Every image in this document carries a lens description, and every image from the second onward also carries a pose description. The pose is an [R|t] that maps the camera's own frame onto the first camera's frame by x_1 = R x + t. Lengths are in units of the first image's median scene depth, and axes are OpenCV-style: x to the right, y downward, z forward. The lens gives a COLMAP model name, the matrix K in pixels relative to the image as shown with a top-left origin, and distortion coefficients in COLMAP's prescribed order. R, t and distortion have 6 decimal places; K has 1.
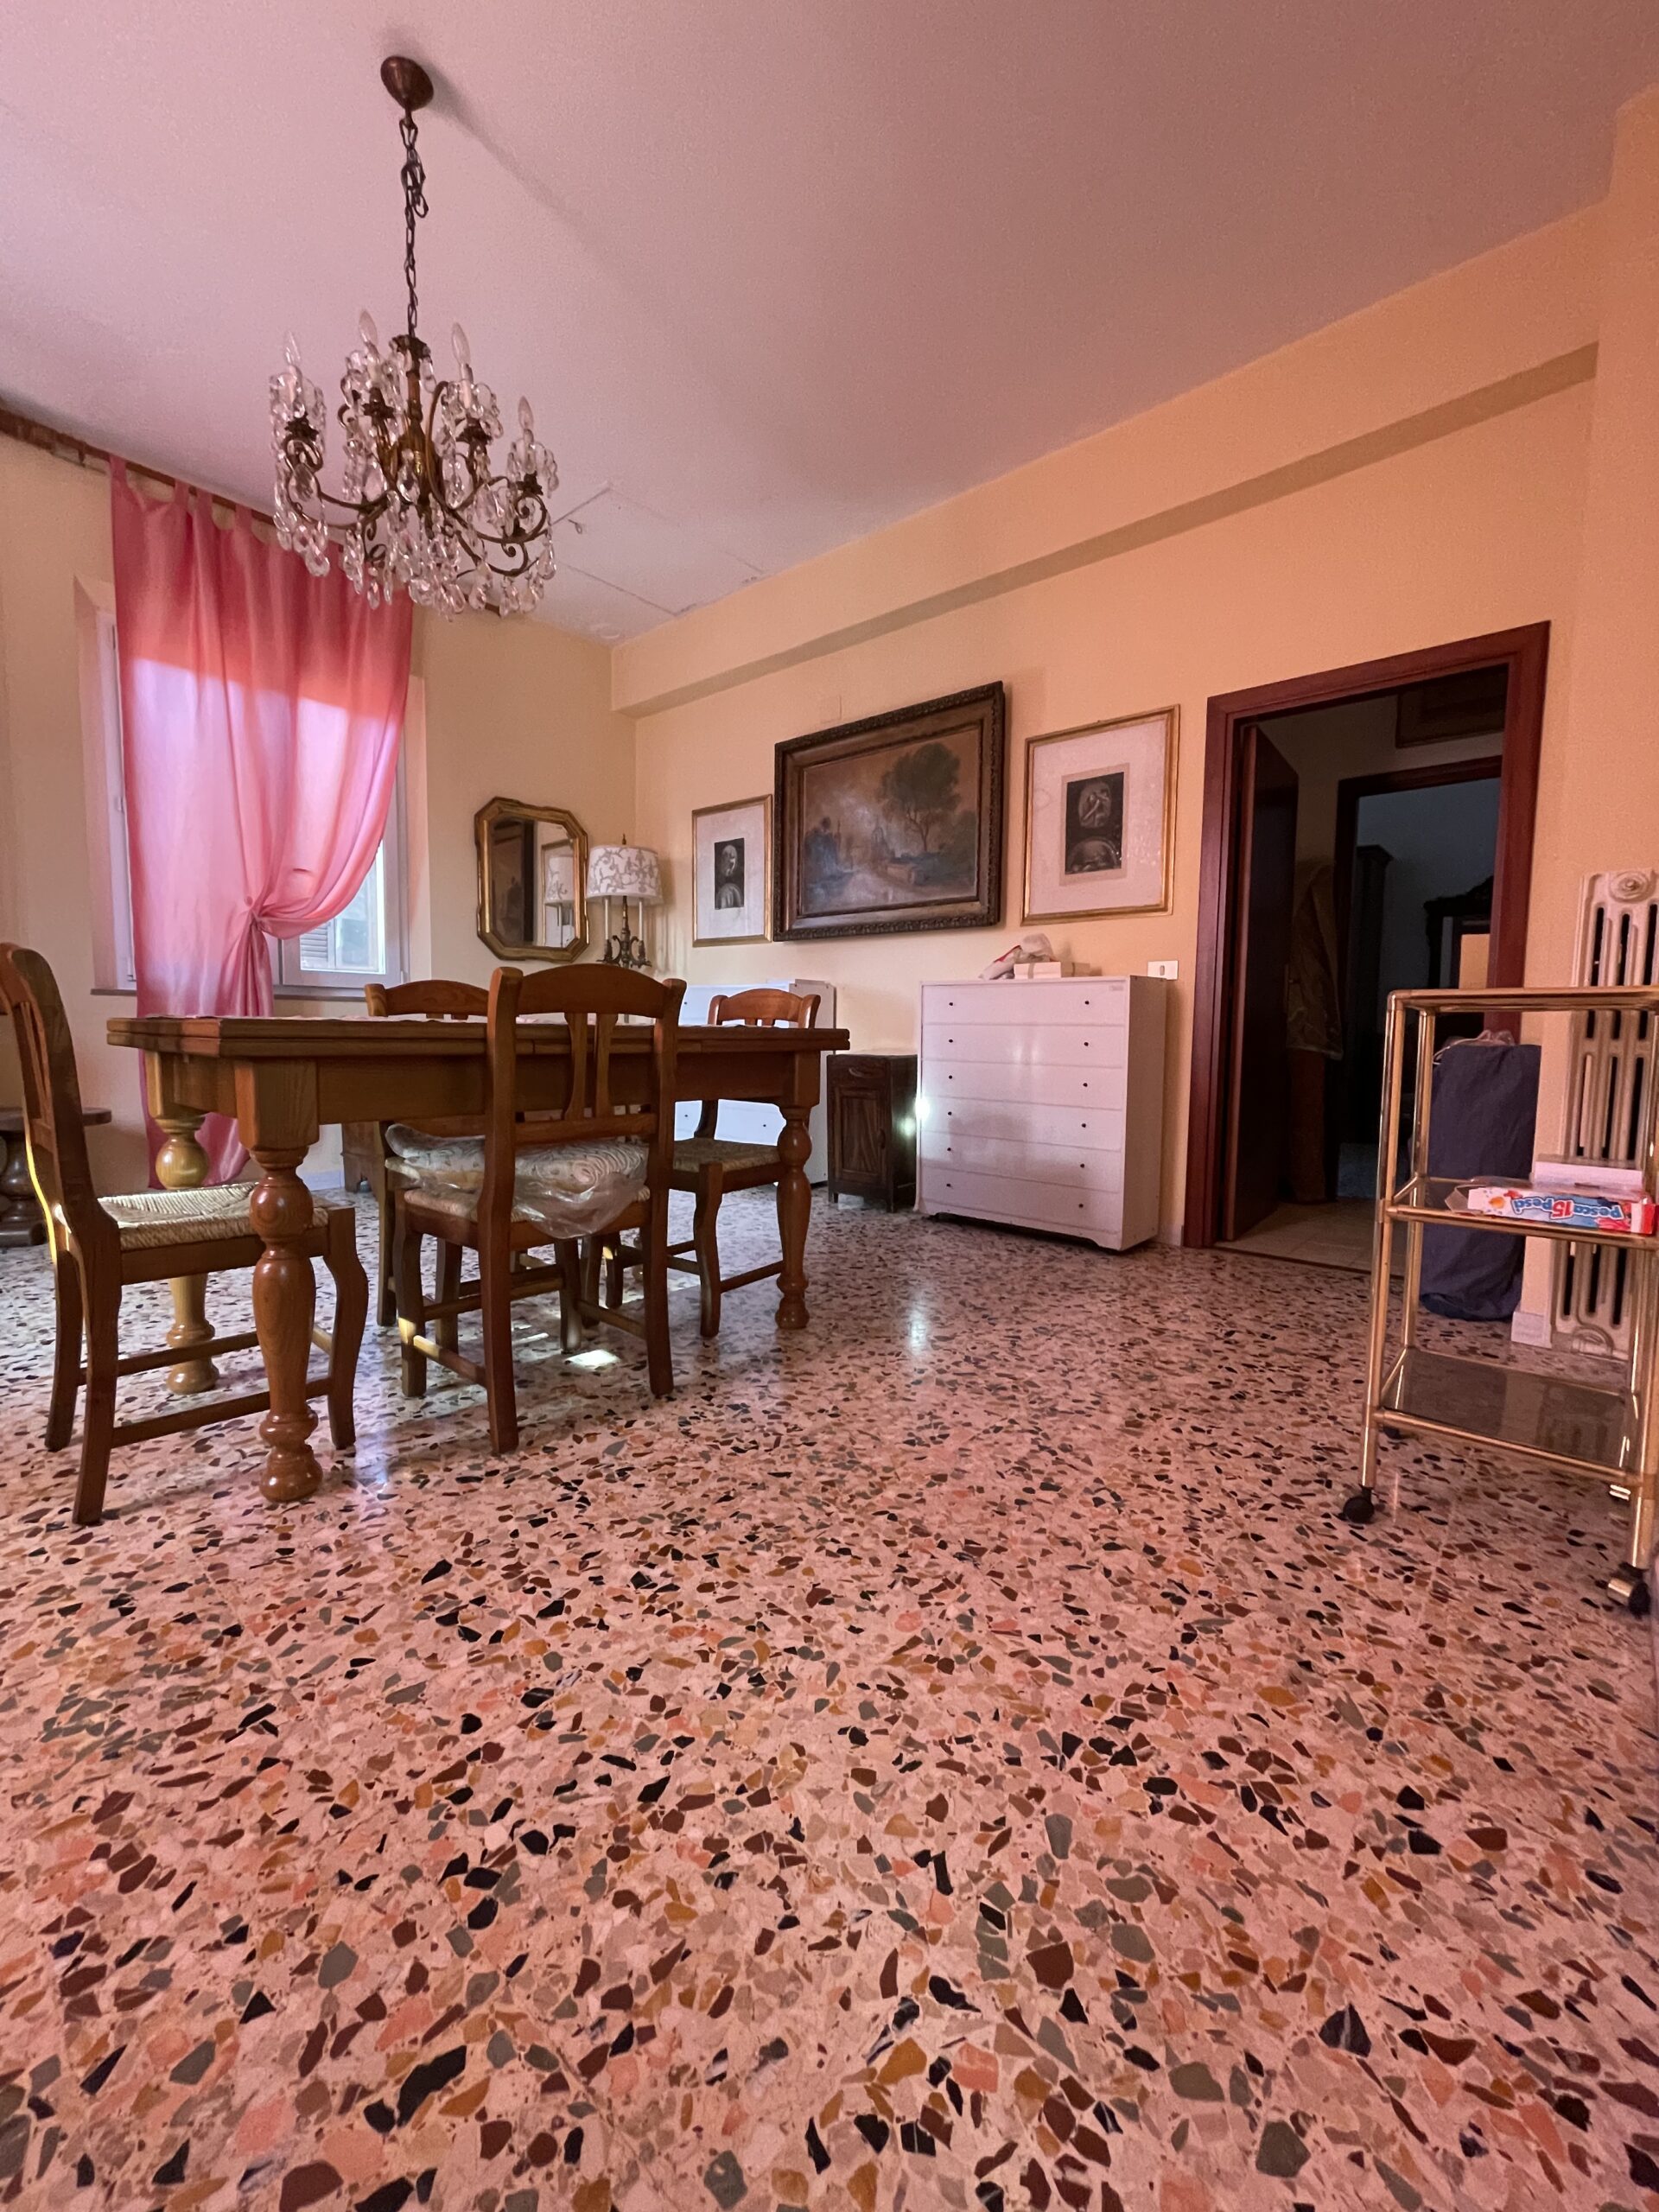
lens RADIAL K [[881.3, 0, 825.1], [0, 881.3, 1103.6], [0, 0, 1]] dist [-0.006532, -0.001141]
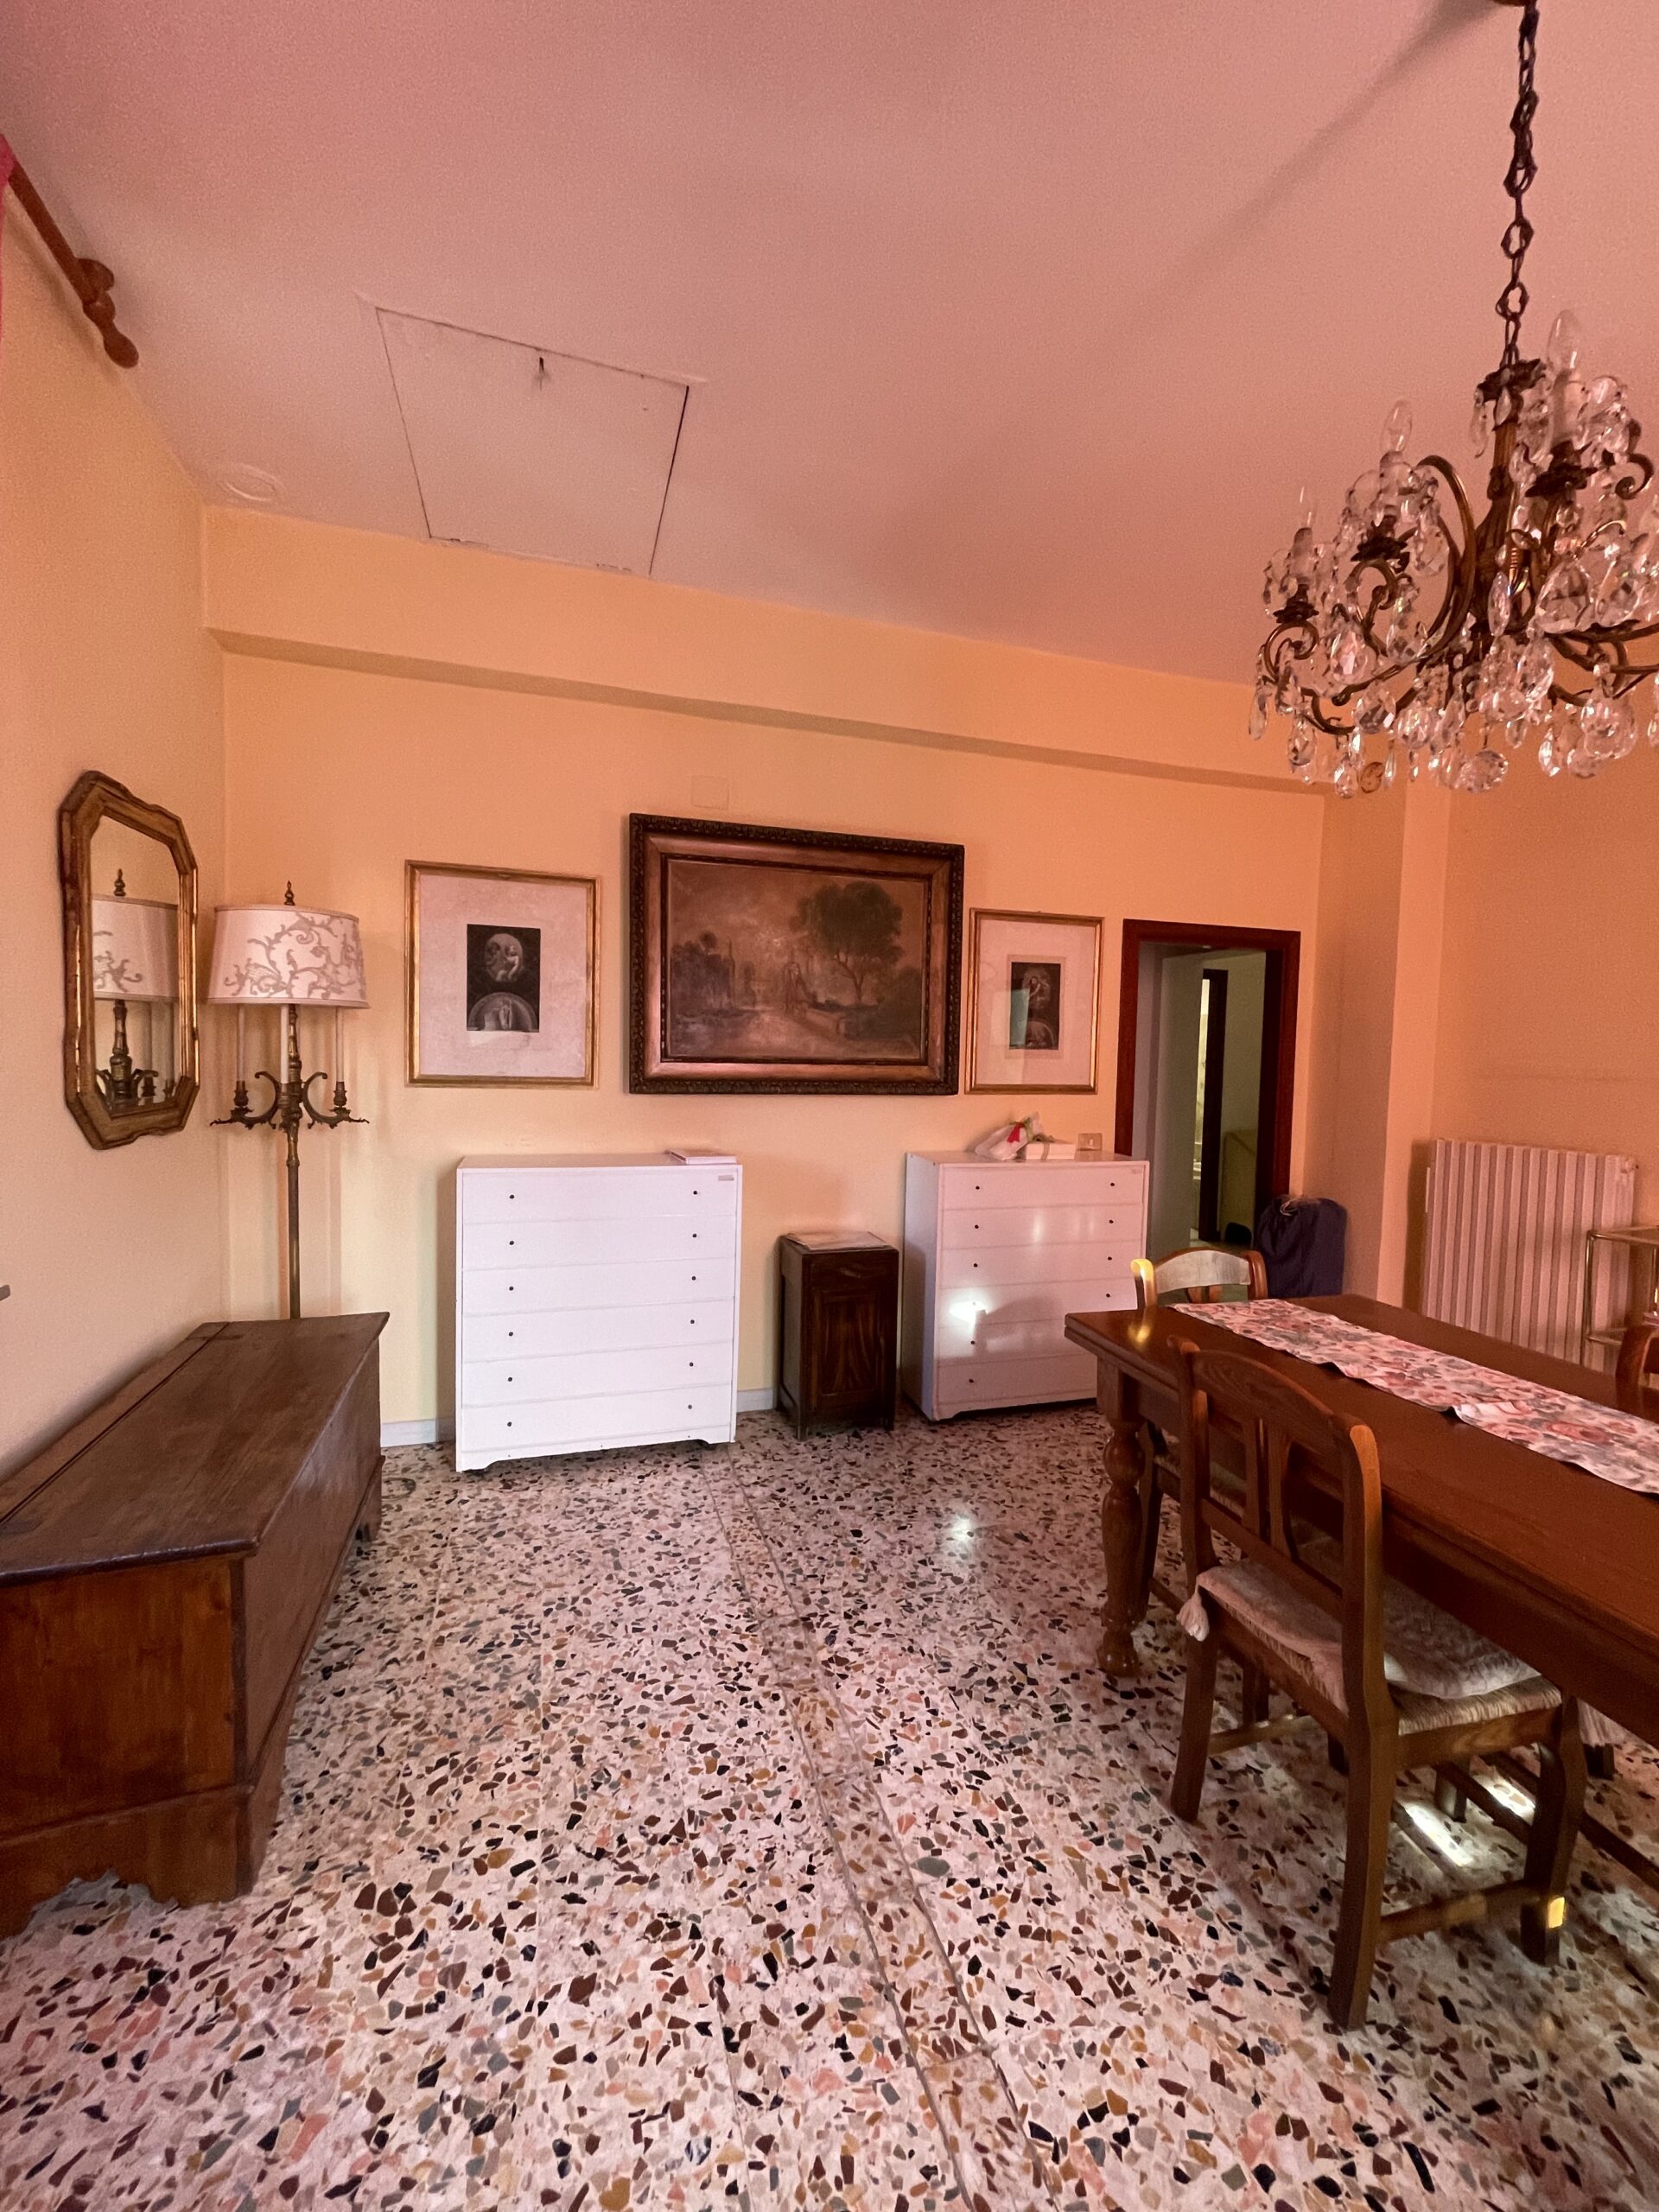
lens RADIAL K [[881.3, 0, 825.3], [0, 881.3, 1099.4], [0, 0, 1]] dist [-0.006532, -0.001141]
pose [[0.533651, -0.052192, 0.844093, -0.684605], [0.059297, 0.997947, 0.024216, -0.225460], [-0.843624, 0.037129, 0.535650, 0.596990]]
